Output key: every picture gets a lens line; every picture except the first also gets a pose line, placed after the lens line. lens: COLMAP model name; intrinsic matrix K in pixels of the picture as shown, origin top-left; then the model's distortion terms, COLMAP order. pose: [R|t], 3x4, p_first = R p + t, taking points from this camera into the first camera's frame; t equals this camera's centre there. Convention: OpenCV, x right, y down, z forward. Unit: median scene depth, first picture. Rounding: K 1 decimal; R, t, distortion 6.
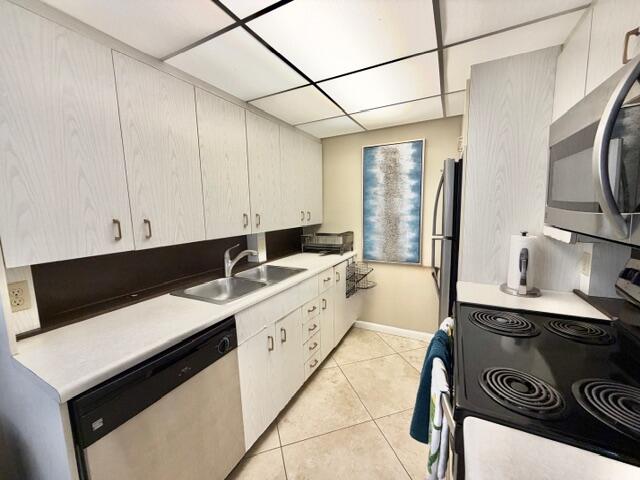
lens RADIAL K [[256.1, 0, 320.0], [0, 256.1, 240.0], [0, 0, 1]] dist [-0.001251, 0.000084]
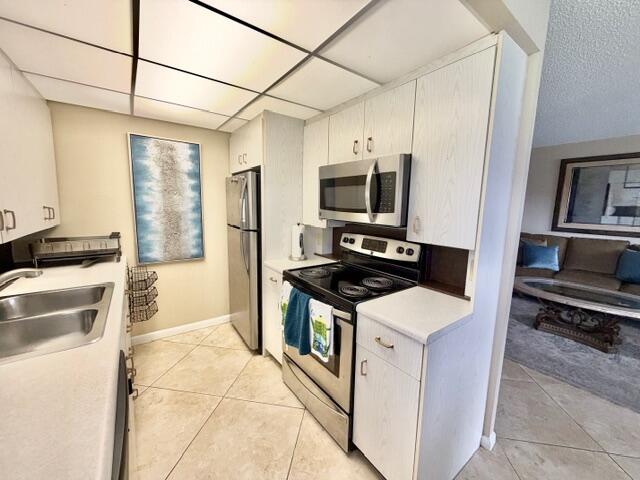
lens RADIAL K [[256.1, 0, 320.0], [0, 256.1, 240.0], [0, 0, 1]] dist [-0.001251, 0.000084]
pose [[0.438050, -0.088663, 0.894568, -0.362593], [0.078992, 0.995071, 0.059944, -0.007933], [-0.895474, 0.044405, 0.442894, 0.067442]]
